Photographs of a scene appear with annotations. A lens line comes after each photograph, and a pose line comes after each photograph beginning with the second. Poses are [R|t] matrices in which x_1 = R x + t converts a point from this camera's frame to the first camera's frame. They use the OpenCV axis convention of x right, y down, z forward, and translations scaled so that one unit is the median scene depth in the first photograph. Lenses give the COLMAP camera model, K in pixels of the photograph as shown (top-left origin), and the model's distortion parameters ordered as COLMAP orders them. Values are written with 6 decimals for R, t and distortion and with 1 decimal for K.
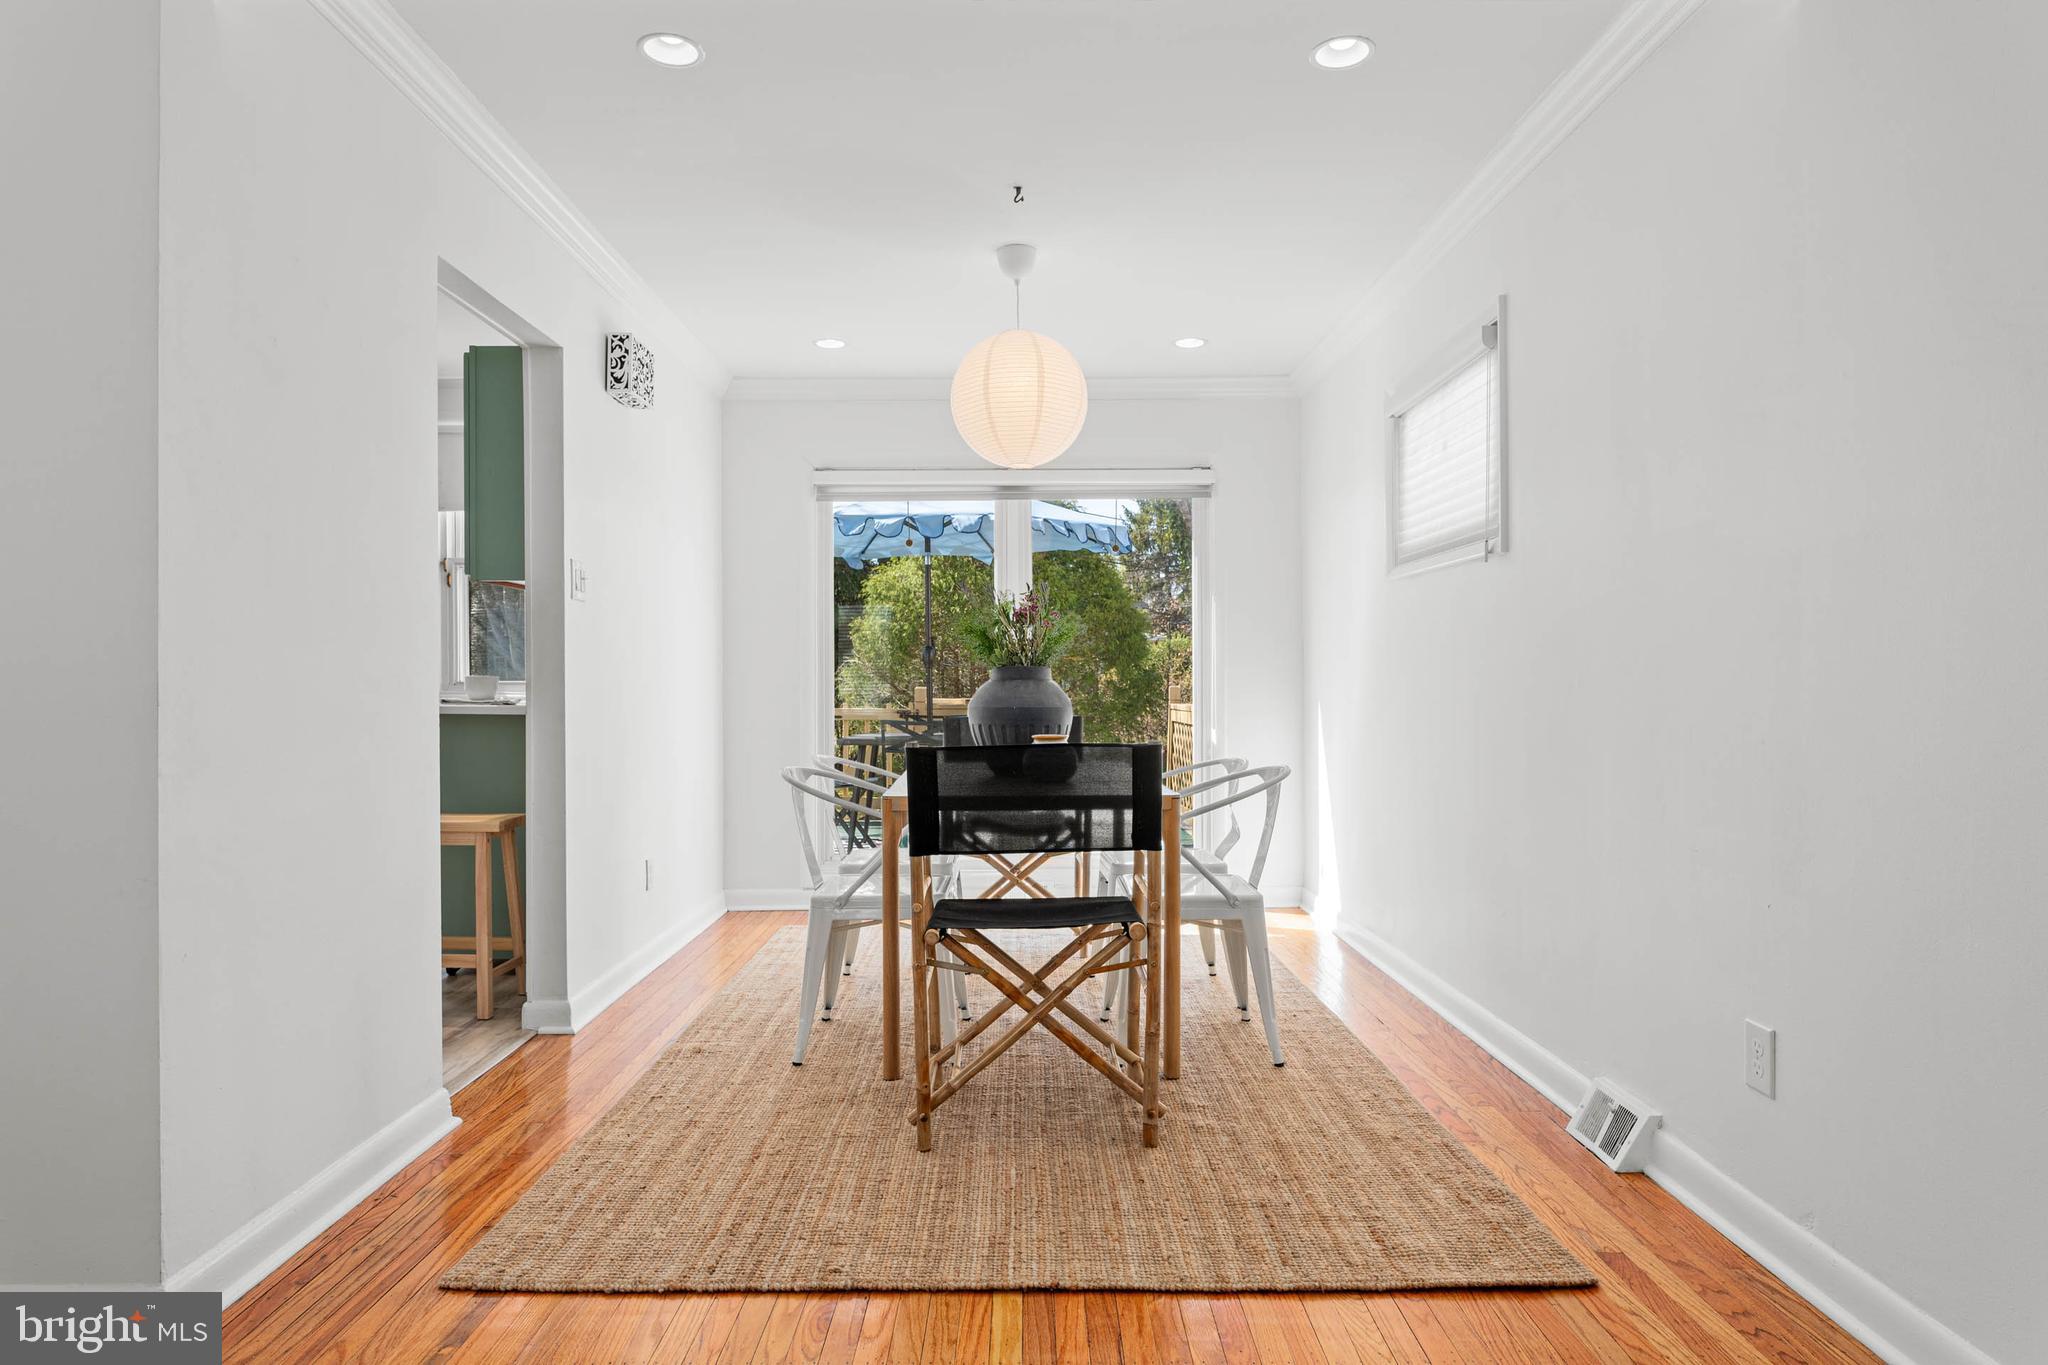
lens RADIAL K [[1183.5, 0, 1036.9], [0, 1183.5, 679.8], [0, 0, 1]] dist [-0.005829, 0.001938]
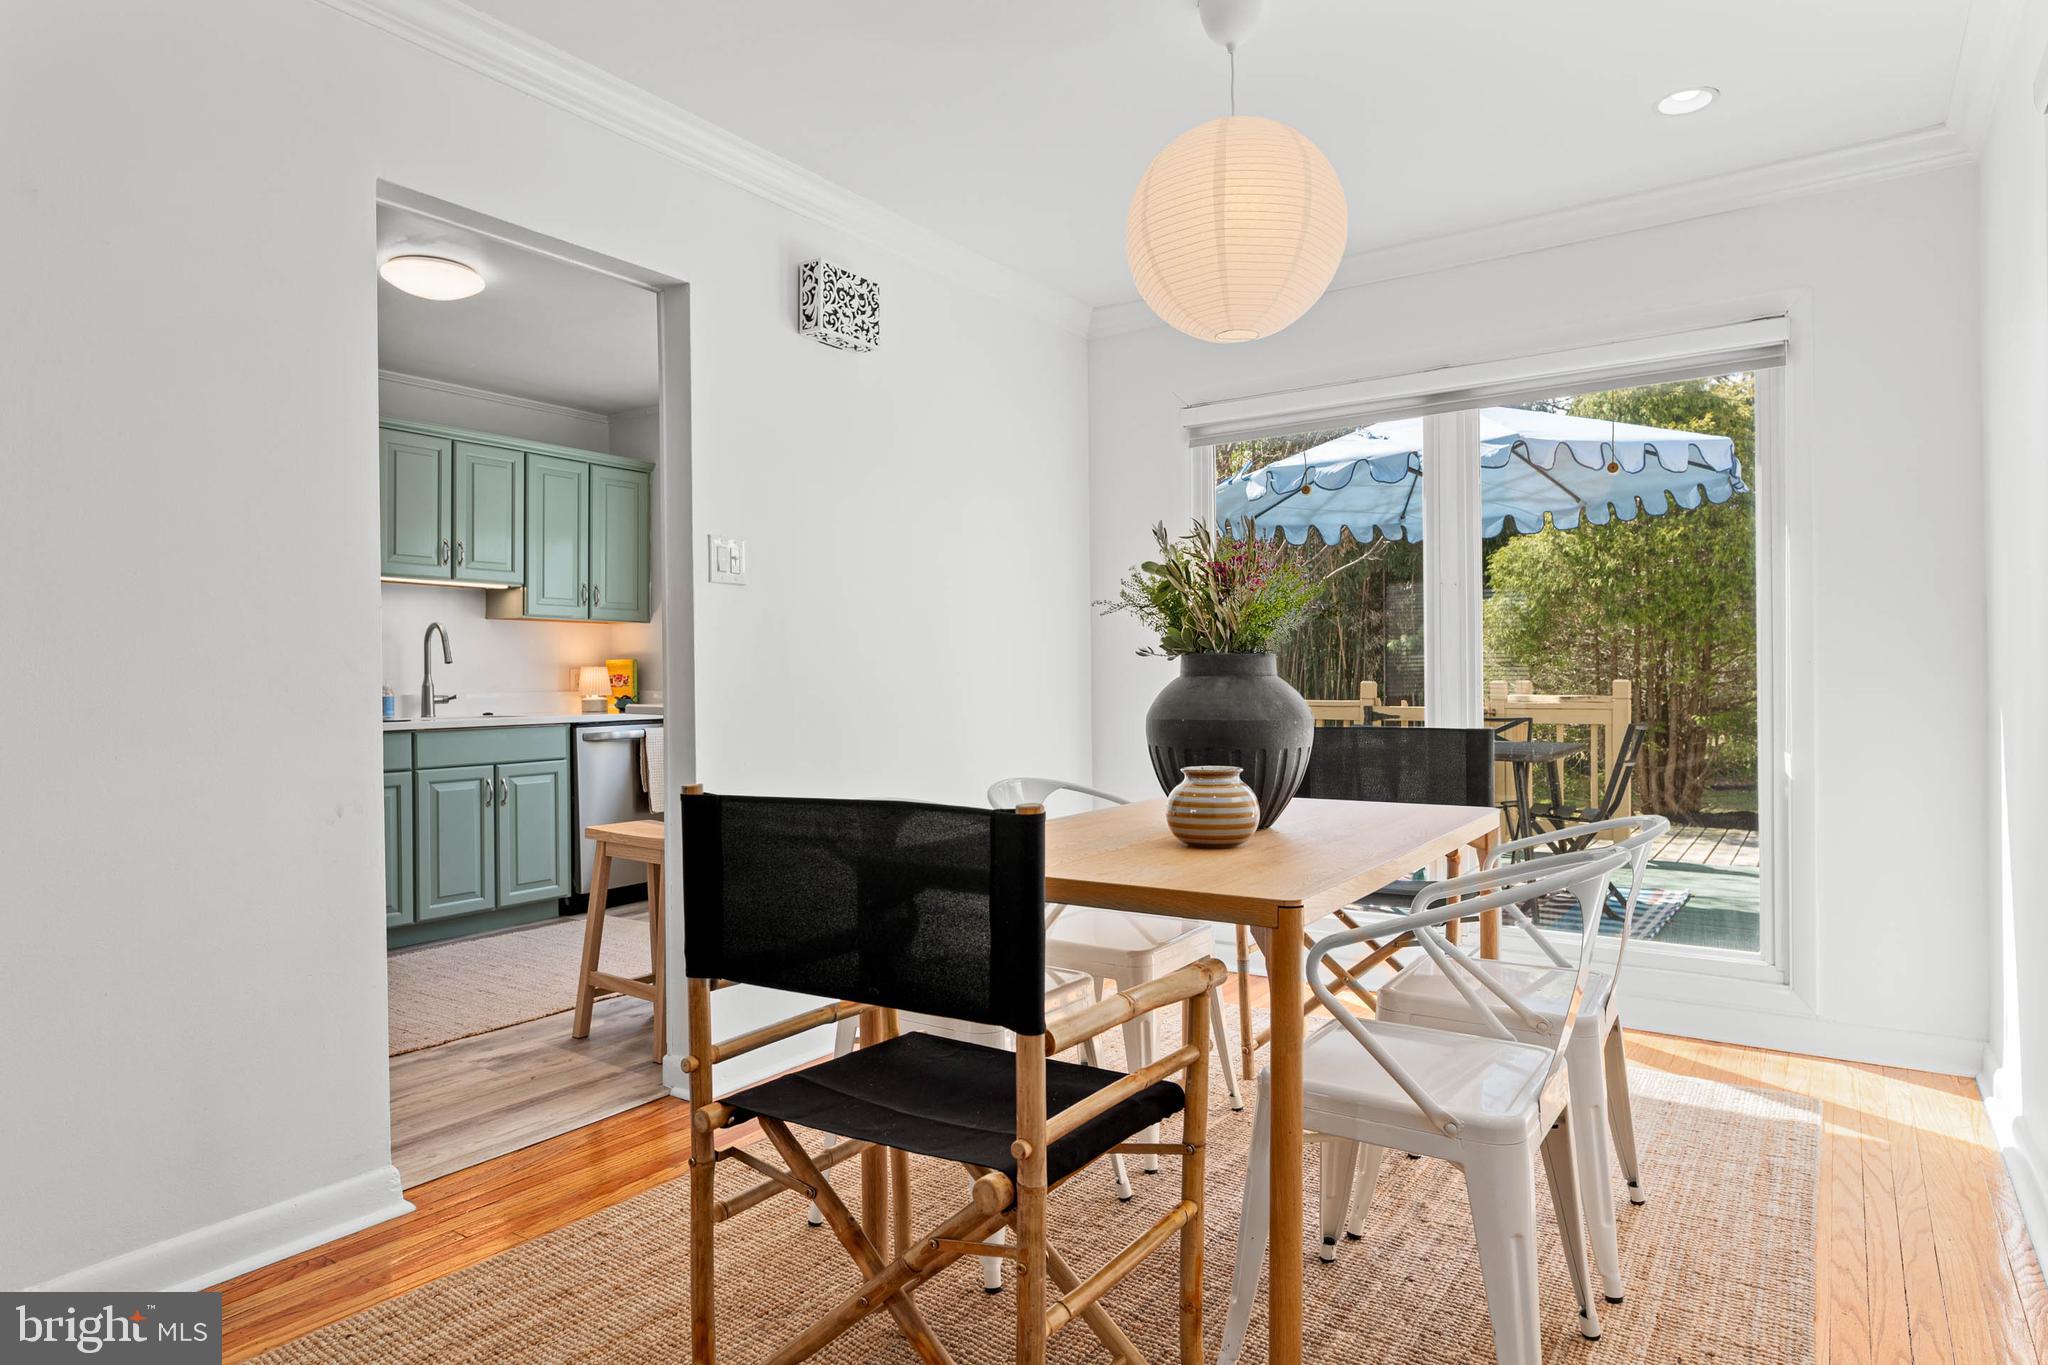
lens RADIAL K [[1183.5, 0, 1032.5], [0, 1183.5, 679.6], [0, 0, 1]] dist [-0.005829, 0.001938]
pose [[0.815329, -0.003960, -0.578984, 0.255262], [0.007941, 0.999959, 0.004342, -0.001072], [0.578943, -0.008138, 0.815327, 0.409850]]
